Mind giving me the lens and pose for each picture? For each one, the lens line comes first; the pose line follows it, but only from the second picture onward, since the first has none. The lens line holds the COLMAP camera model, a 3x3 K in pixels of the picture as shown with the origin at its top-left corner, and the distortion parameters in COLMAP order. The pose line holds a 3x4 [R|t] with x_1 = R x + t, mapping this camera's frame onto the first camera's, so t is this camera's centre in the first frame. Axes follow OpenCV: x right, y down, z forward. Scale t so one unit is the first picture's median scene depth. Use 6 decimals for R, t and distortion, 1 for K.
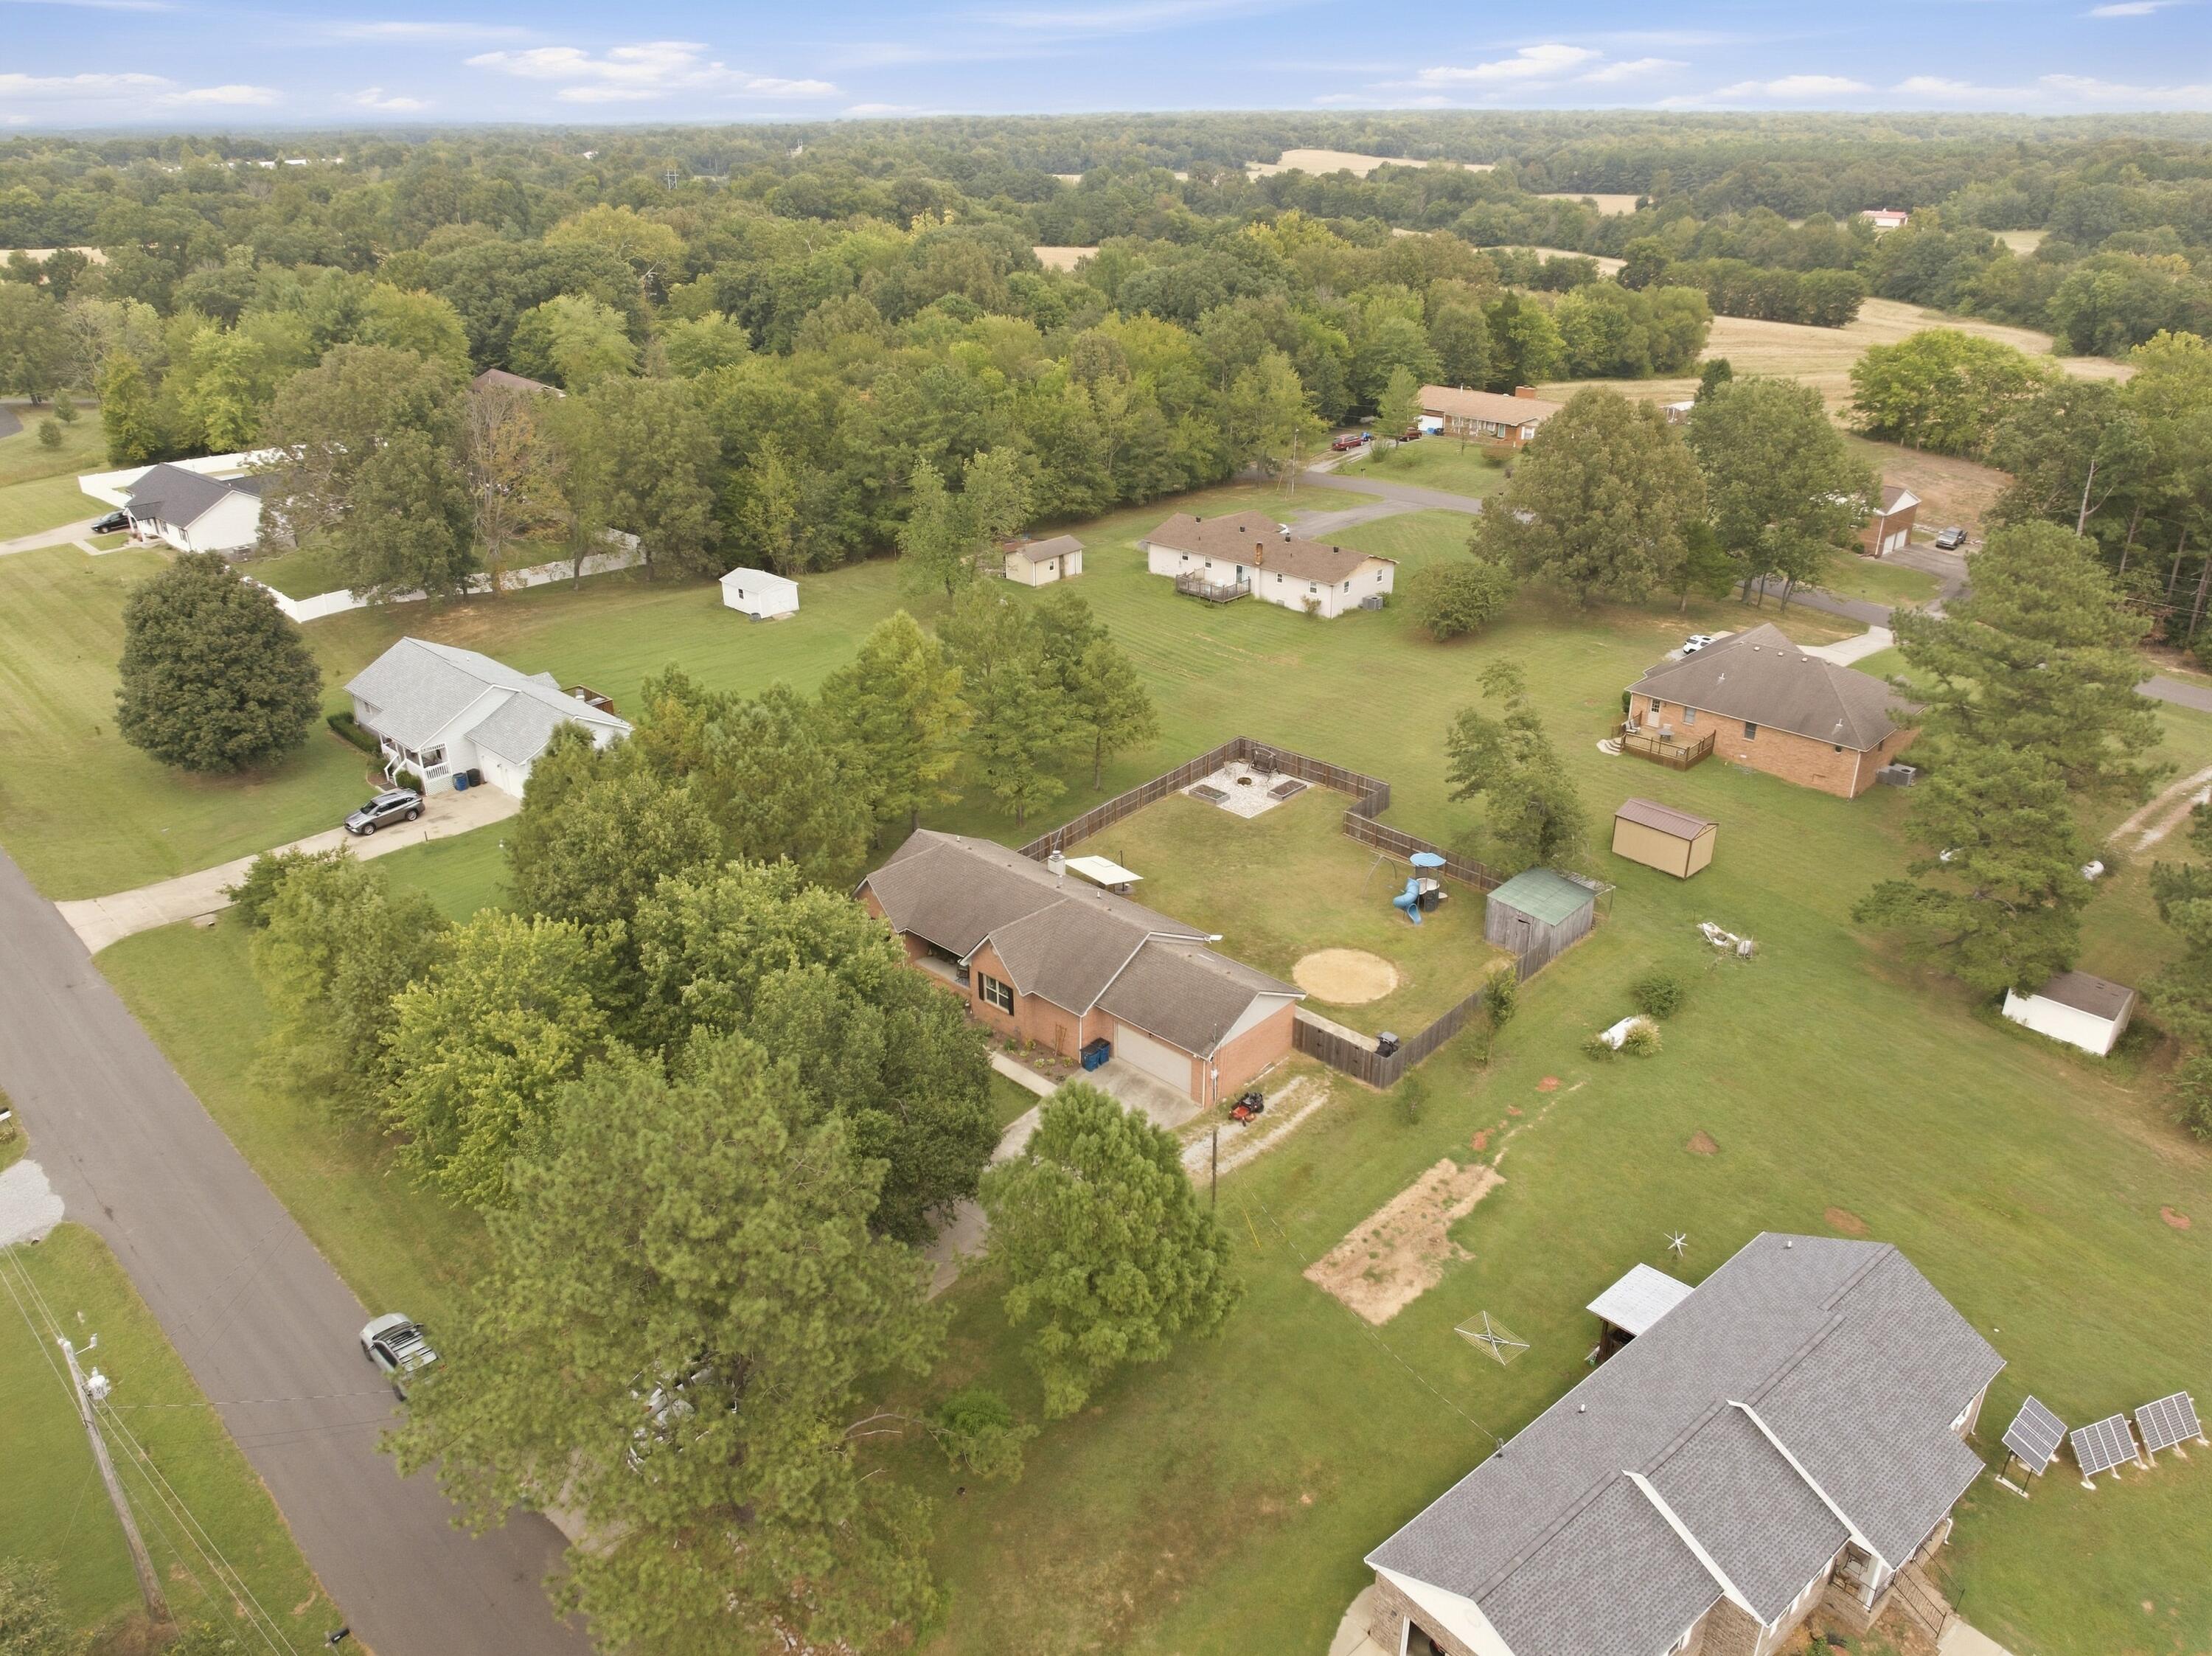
lens RADIAL K [[1559.4, 0, 1106.0], [0, 1559.4, 828.0], [0, 0, 1]] dist [-0.001682, -0.062390]
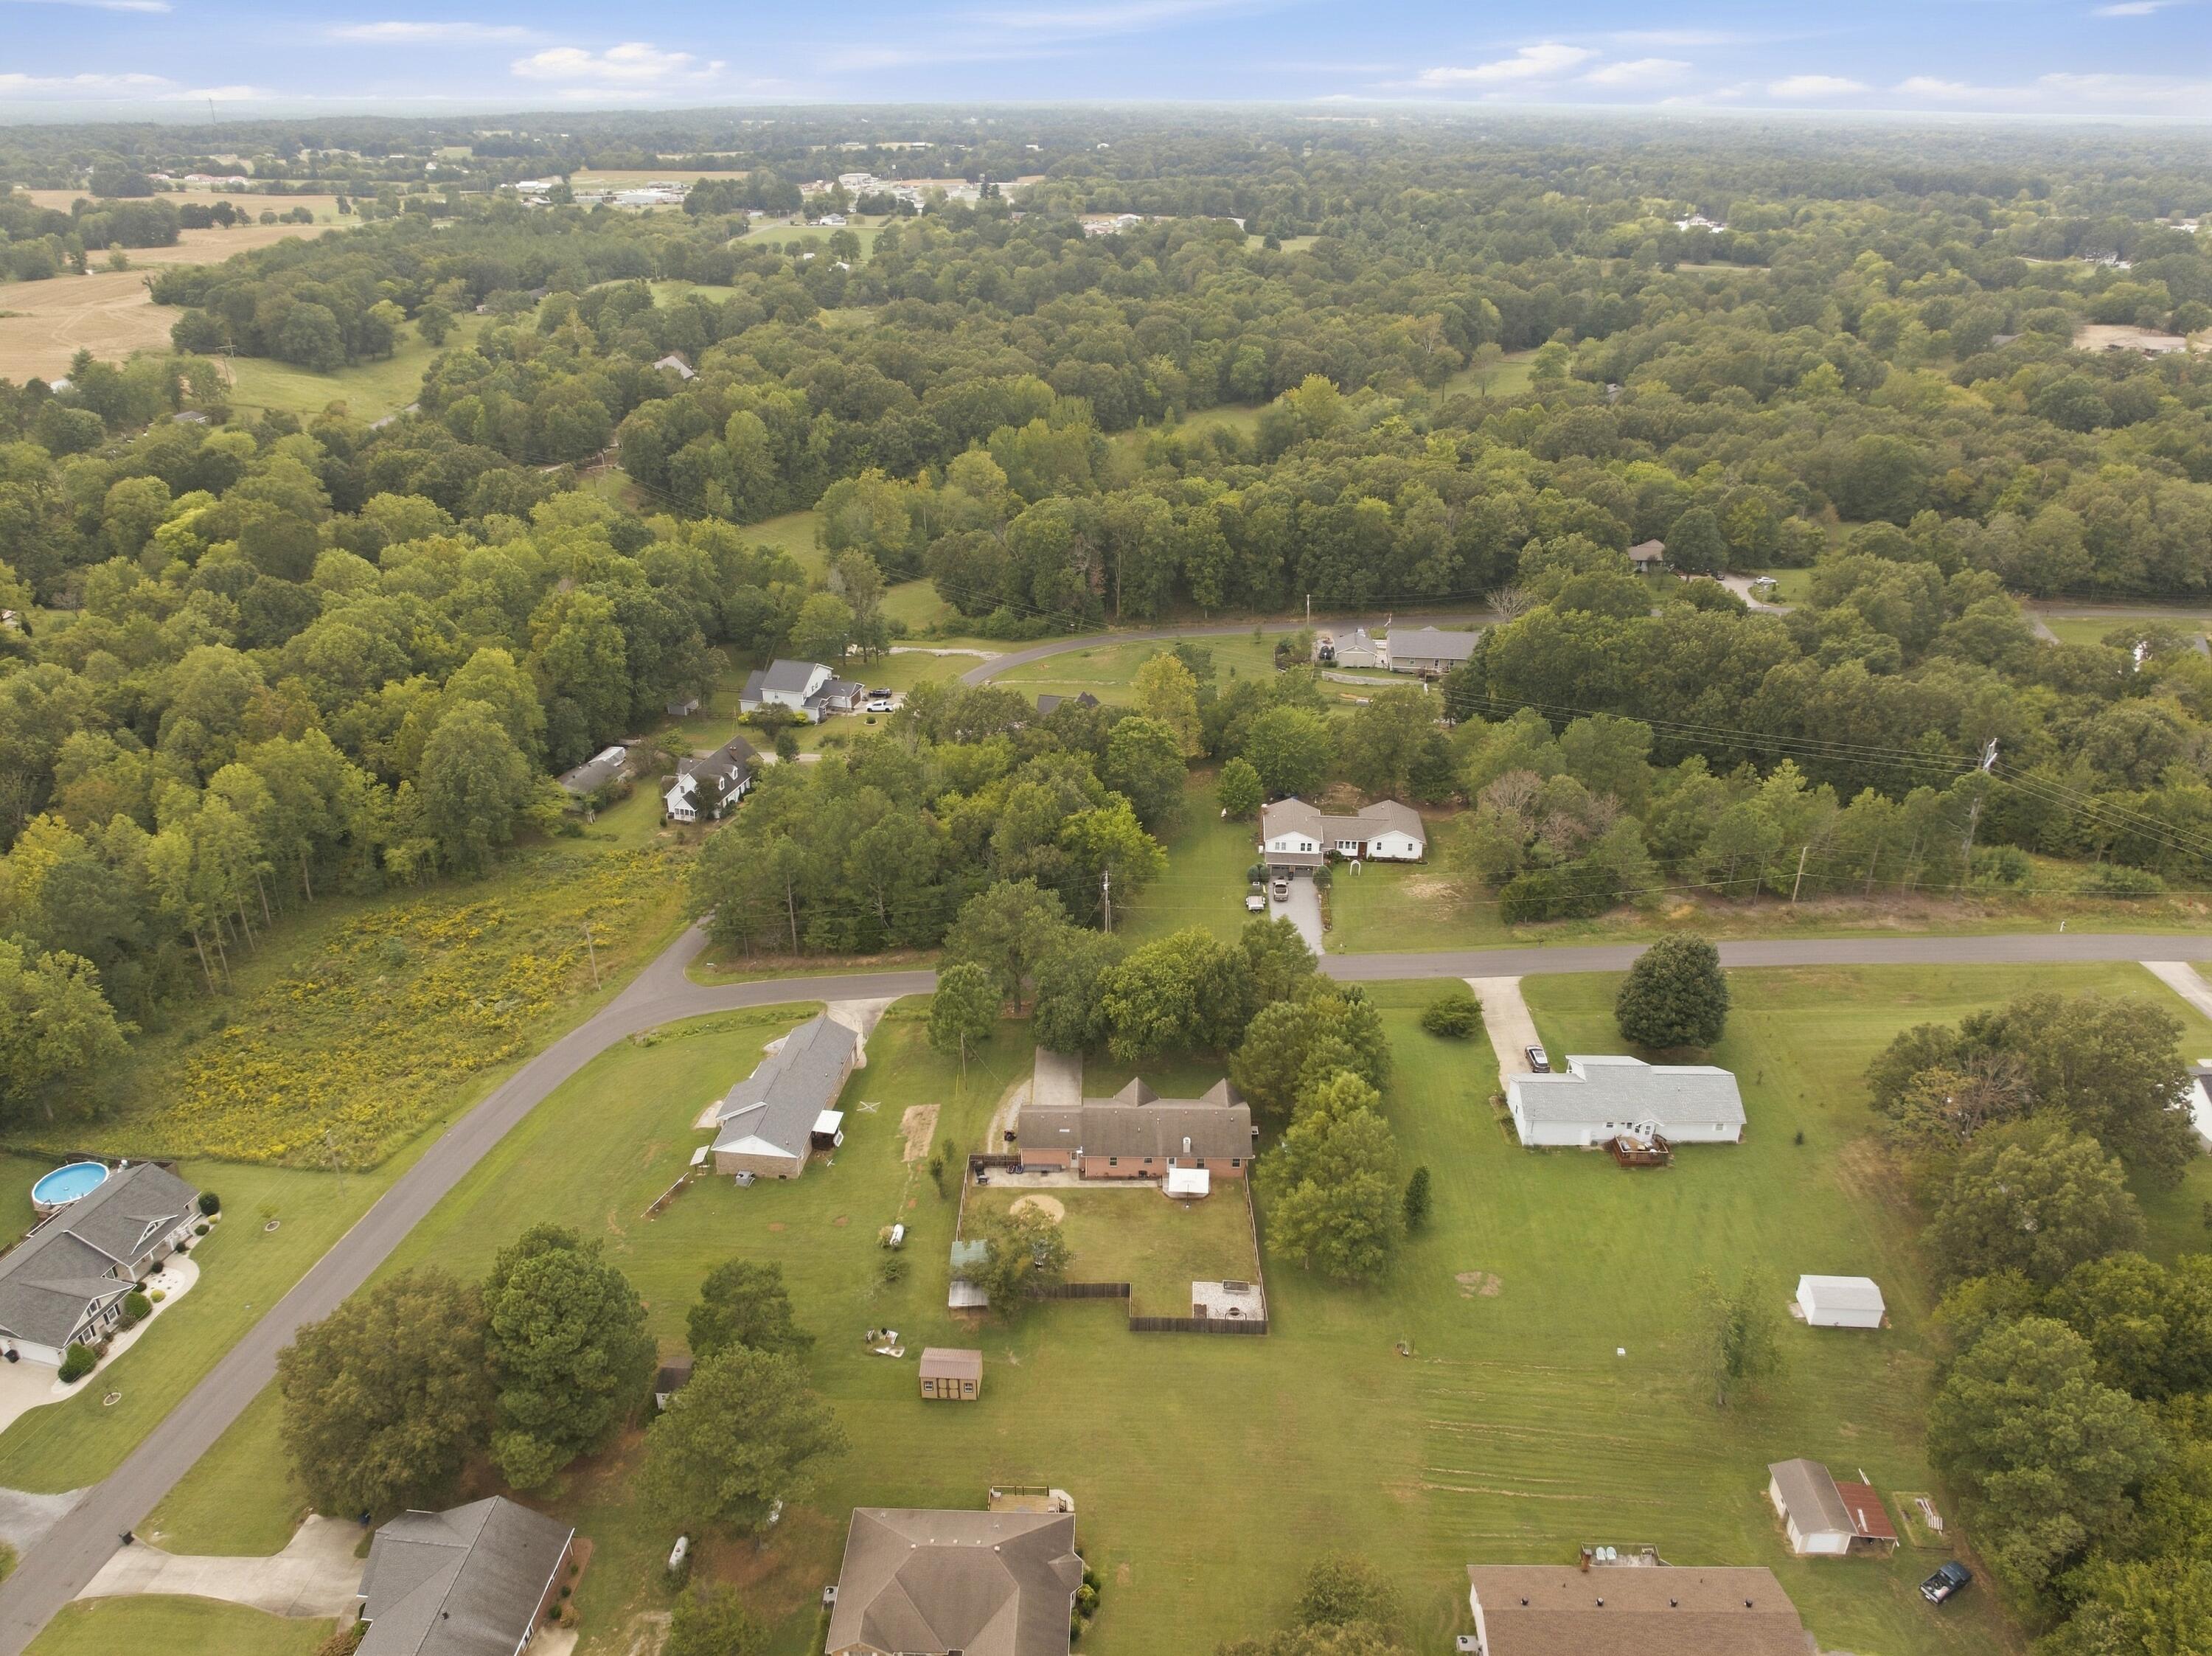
lens RADIAL K [[1581.5, 0, 1106.0], [0, 1581.5, 828.0], [0, 0, 1]] dist [-0.018677, -0.001171]
pose [[-0.731686, 0.302620, -0.610783, 0.909740], [-0.289320, 0.673453, 0.680261, -1.255728], [0.617195, 0.674449, -0.405202, 1.225257]]
